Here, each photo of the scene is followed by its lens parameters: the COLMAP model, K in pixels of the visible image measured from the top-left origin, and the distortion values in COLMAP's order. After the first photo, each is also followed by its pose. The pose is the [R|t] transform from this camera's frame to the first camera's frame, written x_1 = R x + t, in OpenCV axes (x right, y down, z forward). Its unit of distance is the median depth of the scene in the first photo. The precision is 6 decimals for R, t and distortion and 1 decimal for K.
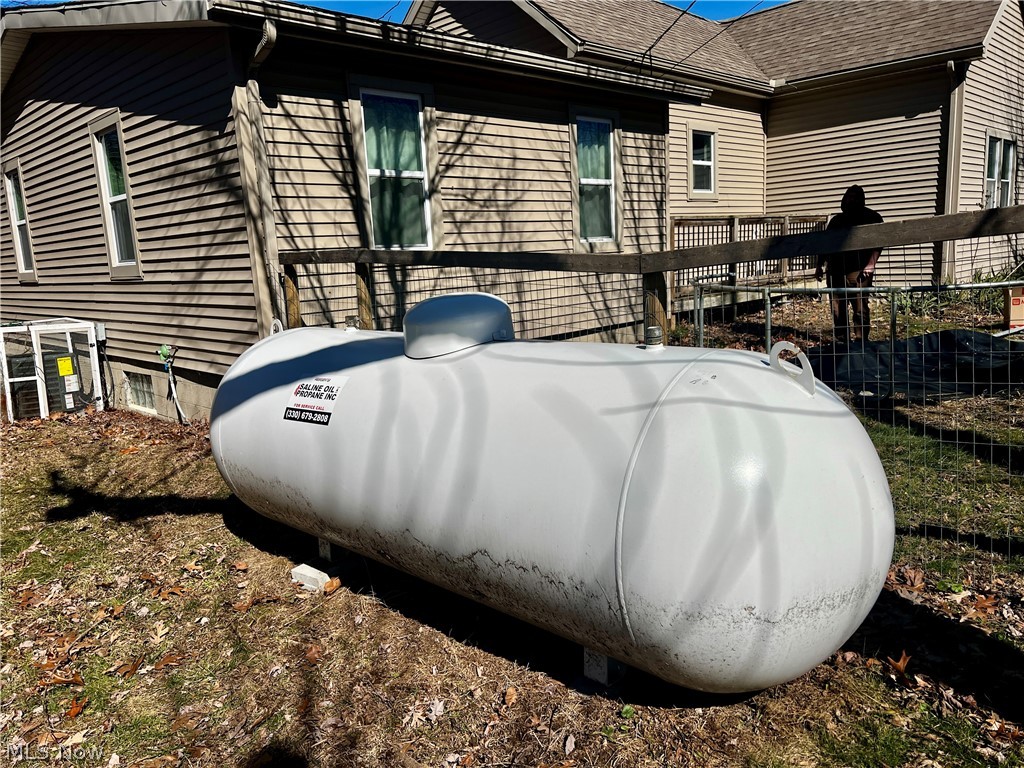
lens RADIAL K [[761.8, 0, 510.2], [0, 761.8, 383.8], [0, 0, 1]] dist [0.023834, -0.022883]
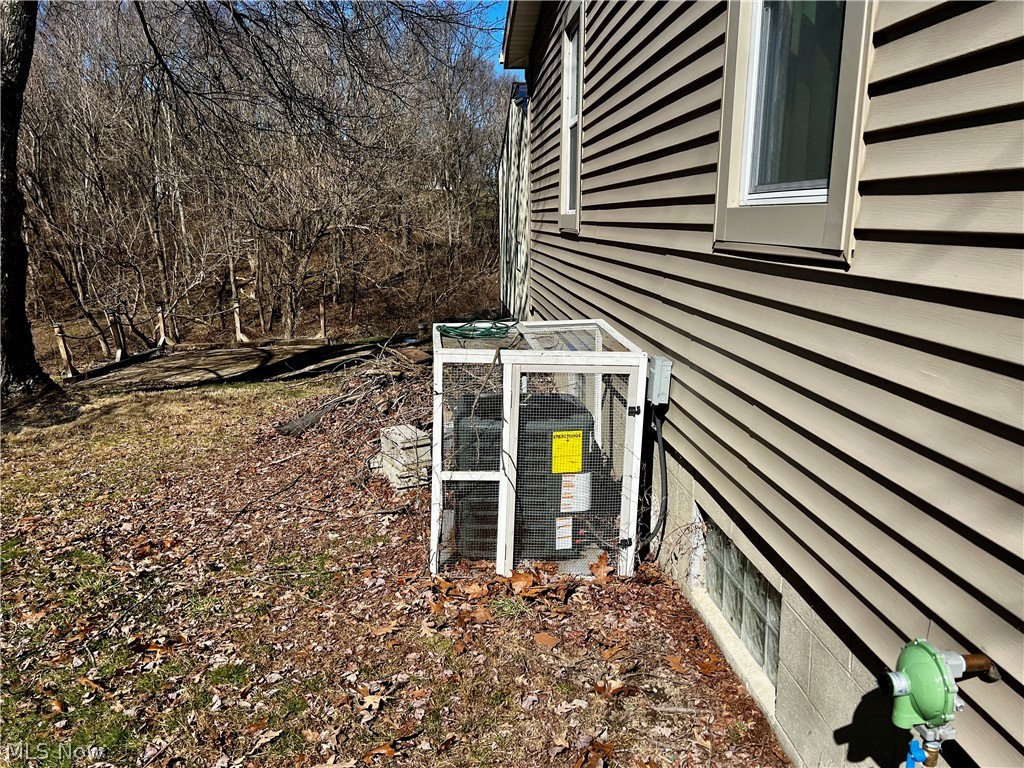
lens RADIAL K [[761.8, 0, 510.9], [0, 761.8, 382.2], [0, 0, 1]] dist [0.023834, -0.022883]
pose [[0.760079, 0.186238, -0.622571, -0.359434], [-0.149525, 0.982468, 0.111348, -0.099313], [0.632394, 0.008456, 0.774601, 0.667955]]
